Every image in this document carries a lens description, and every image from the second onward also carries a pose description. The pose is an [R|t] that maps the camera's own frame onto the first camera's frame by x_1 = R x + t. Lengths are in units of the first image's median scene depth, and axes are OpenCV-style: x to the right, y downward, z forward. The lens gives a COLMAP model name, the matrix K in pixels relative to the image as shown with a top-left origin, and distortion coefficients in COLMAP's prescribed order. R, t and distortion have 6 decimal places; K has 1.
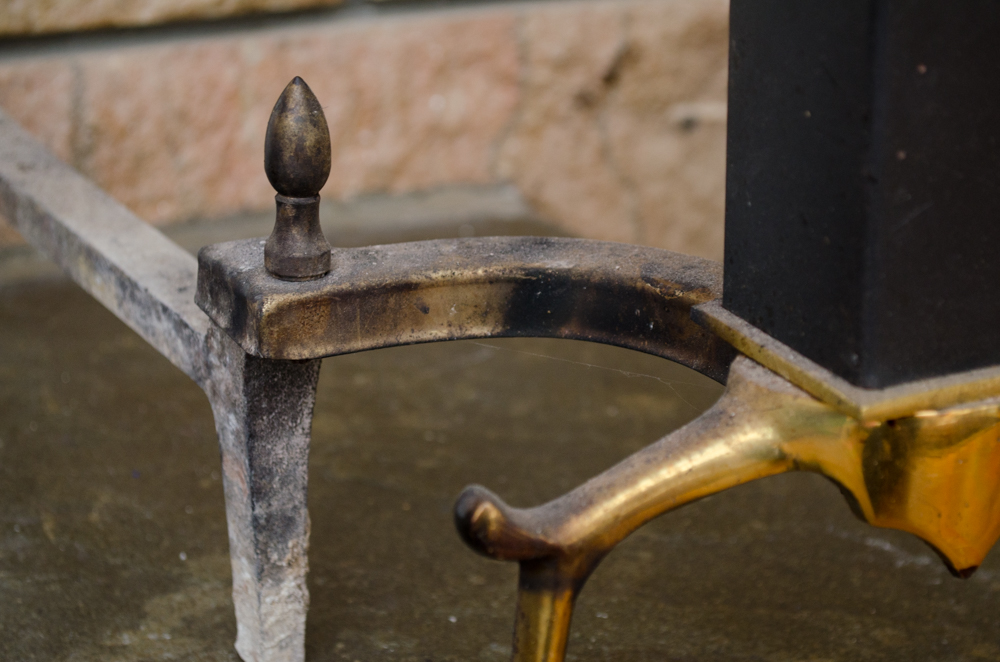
lens RADIAL K [[2068.5, 0, 500.0], [0, 2068.5, 331.0], [0, 0, 1]] dist [-0.006060, -0.041403]
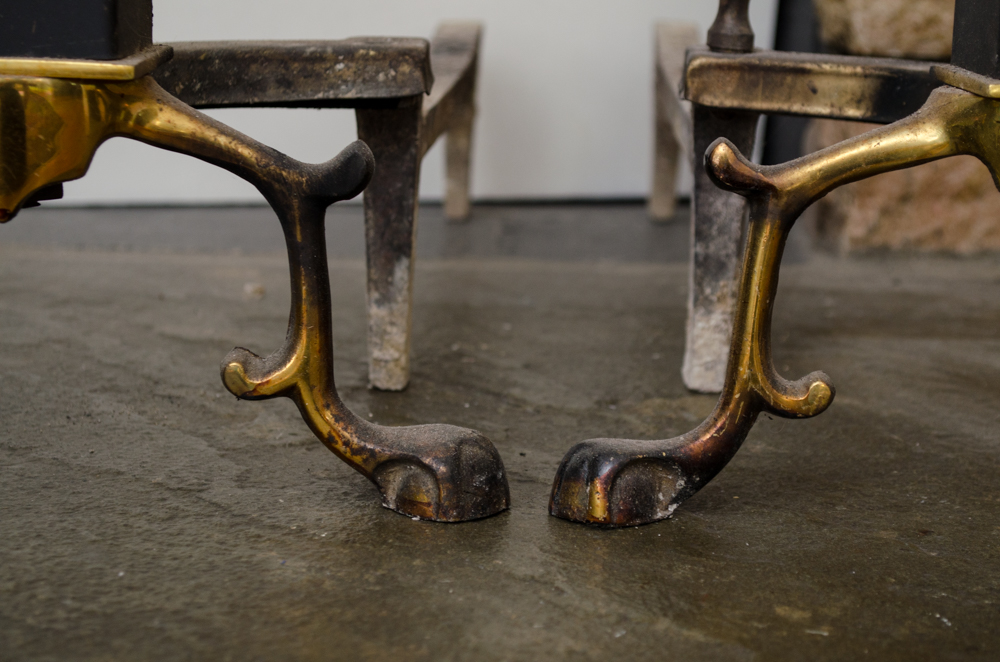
lens RADIAL K [[2259.7, 0, 500.0], [0, 2259.7, 331.0], [0, 0, 1]] dist [0.050140, -0.015491]
pose [[0.857414, 0.142820, -0.494412, 0.545800], [-0.221175, 0.969733, -0.103438, 0.343225], [0.464675, 0.198041, 0.863051, -0.344435]]
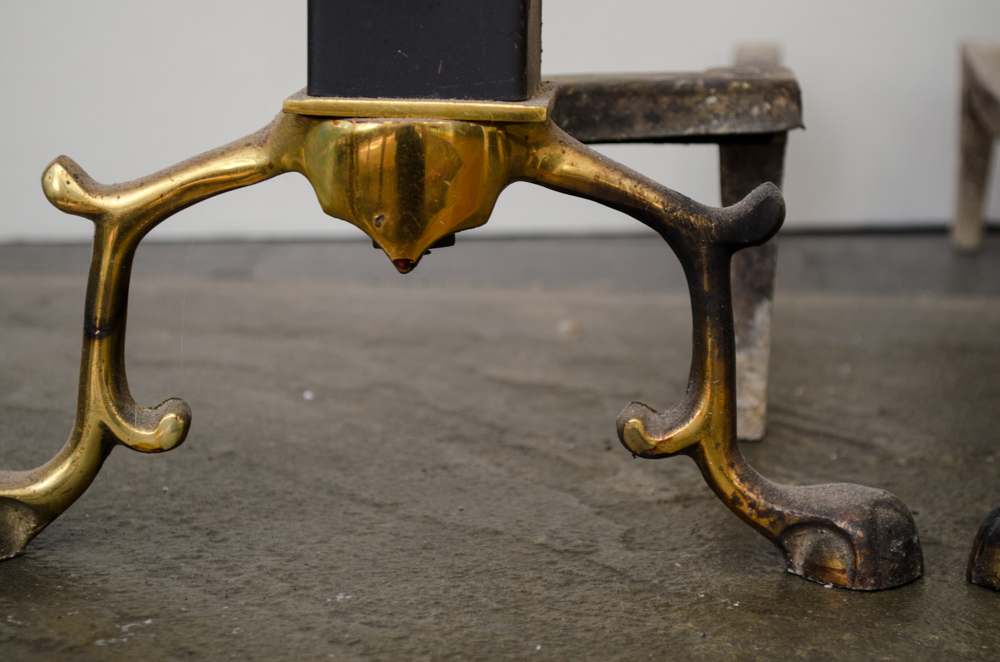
lens RADIAL K [[2302.0, 0, 500.0], [0, 2302.0, 331.0], [0, 0, 1]] dist [0.024070, 0.052363]
pose [[0.825306, 0.139927, -0.547074, 0.390344], [-0.227042, 0.969280, -0.094596, 0.348362], [0.517031, 0.202280, 0.831722, -0.373689]]
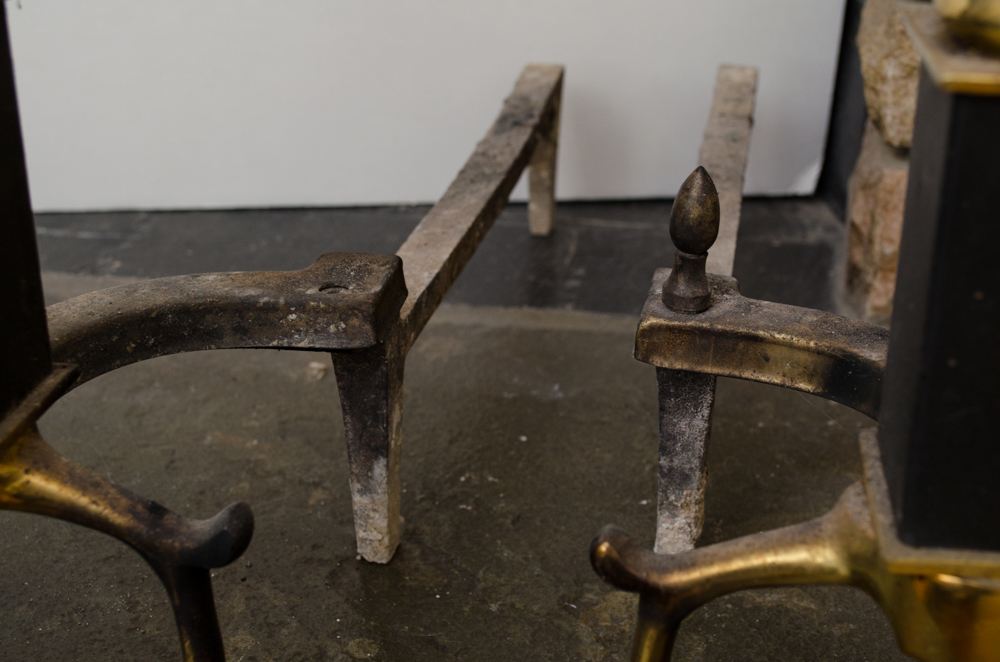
lens RADIAL K [[1530.6, 0, 500.0], [0, 1530.6, 331.0], [0, 0, 1]] dist [-0.008325, 0.019321]
pose [[0.765124, 0.282074, -0.578809, 0.395194], [-0.243888, 0.958915, 0.144917, -0.127854], [0.595905, 0.030285, 0.802483, 0.118489]]
